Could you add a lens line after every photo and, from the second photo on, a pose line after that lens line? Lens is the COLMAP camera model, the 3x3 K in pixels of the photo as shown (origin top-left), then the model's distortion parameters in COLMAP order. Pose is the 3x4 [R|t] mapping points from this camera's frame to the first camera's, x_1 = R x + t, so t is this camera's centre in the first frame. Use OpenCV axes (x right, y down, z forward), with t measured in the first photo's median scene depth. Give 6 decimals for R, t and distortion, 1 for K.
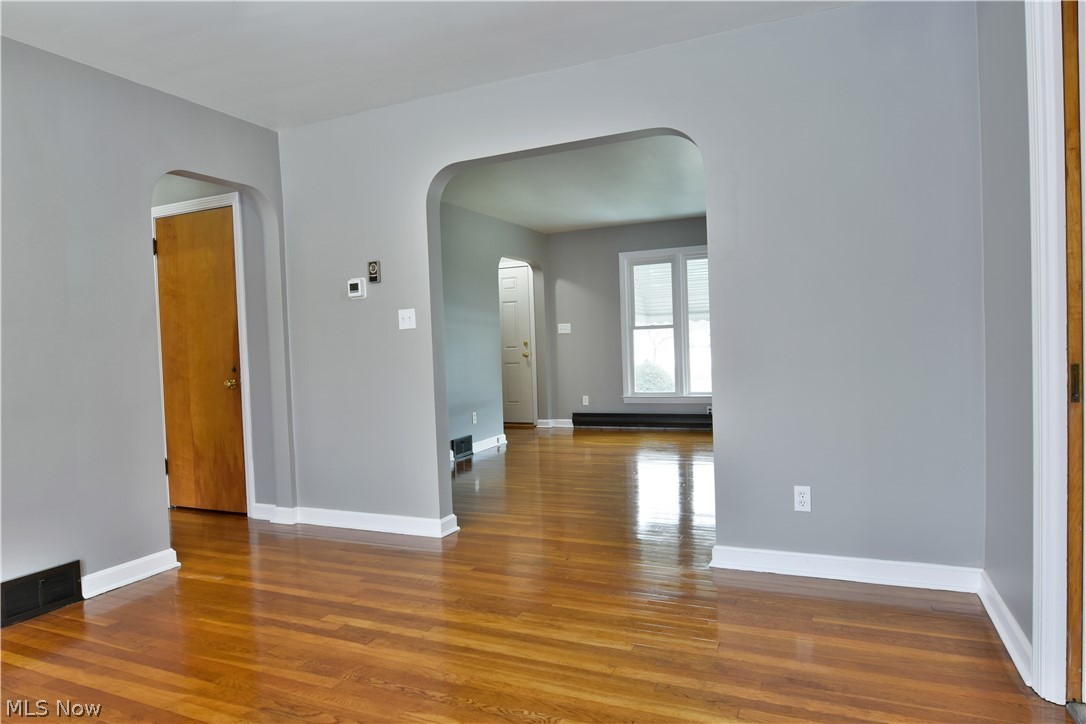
lens RADIAL K [[662.8, 0, 545.8], [0, 662.8, 365.1], [0, 0, 1]] dist [-0.009743, -0.002949]
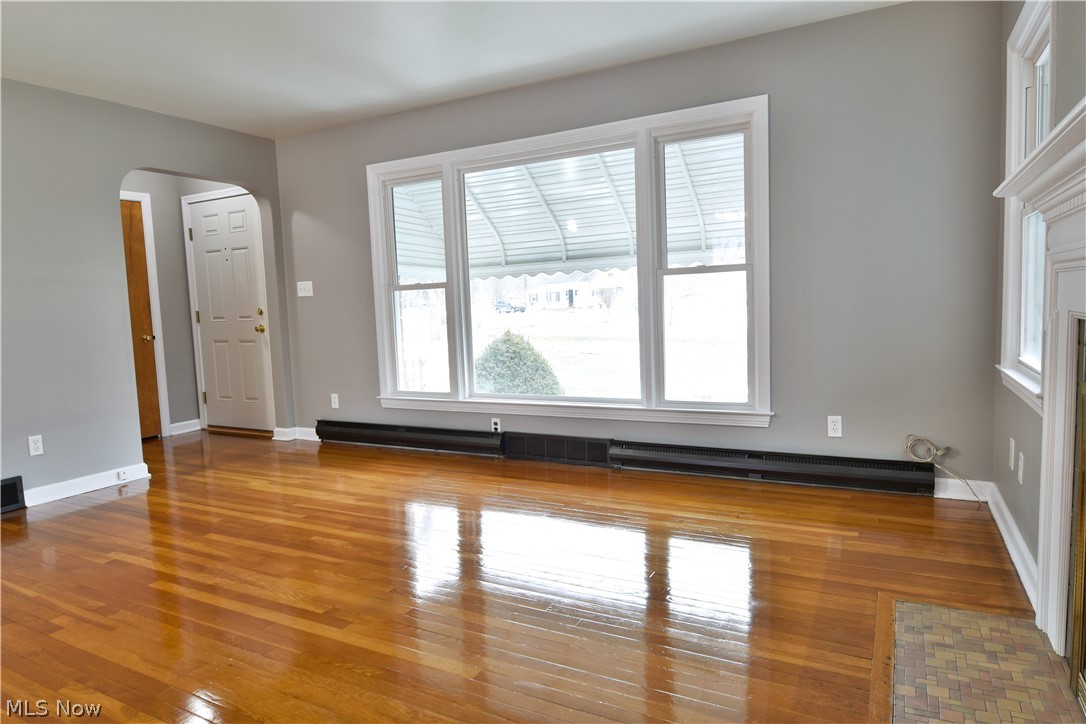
lens RADIAL K [[662.8, 0, 545.8], [0, 662.8, 365.1], [0, 0, 1]] dist [-0.009743, -0.002949]
pose [[0.997508, 0.006065, -0.070287, 0.318799], [-0.001438, 0.997839, 0.065698, -0.024835], [0.070534, -0.065433, 0.995361, 0.385292]]
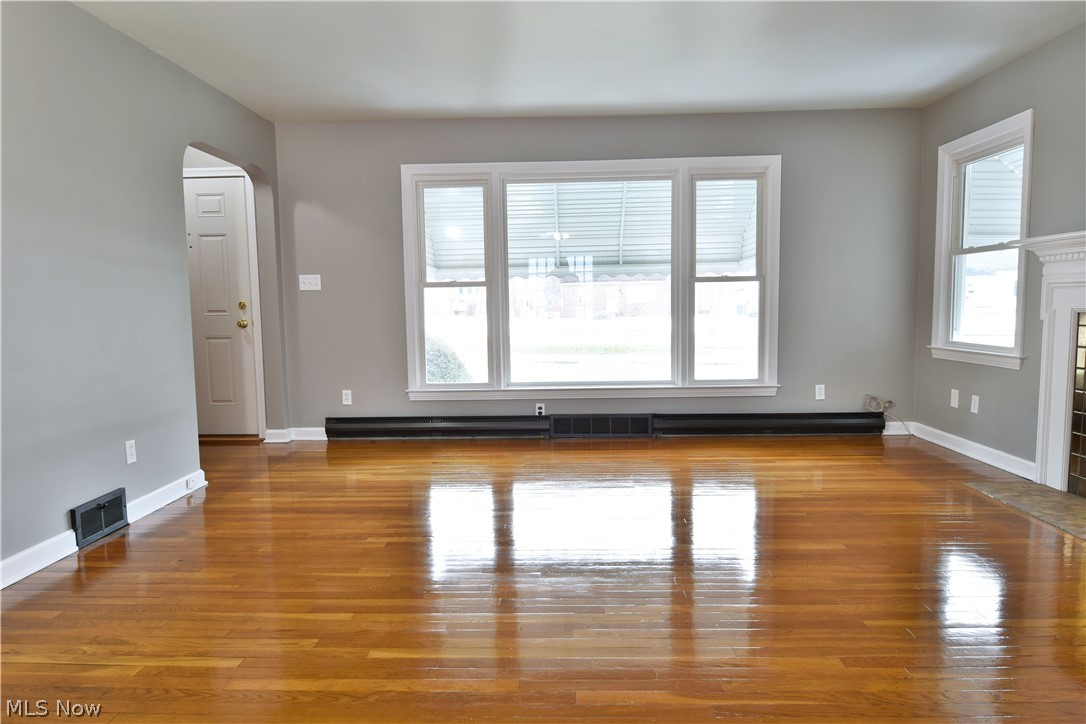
lens RADIAL K [[662.8, 0, 545.8], [0, 662.8, 365.1], [0, 0, 1]] dist [-0.009743, -0.002949]
pose [[0.924235, -0.013445, 0.381586, -0.005708], [-0.006655, 0.998661, 0.051306, -0.011594], [-0.381765, -0.049959, 0.922908, 0.353046]]
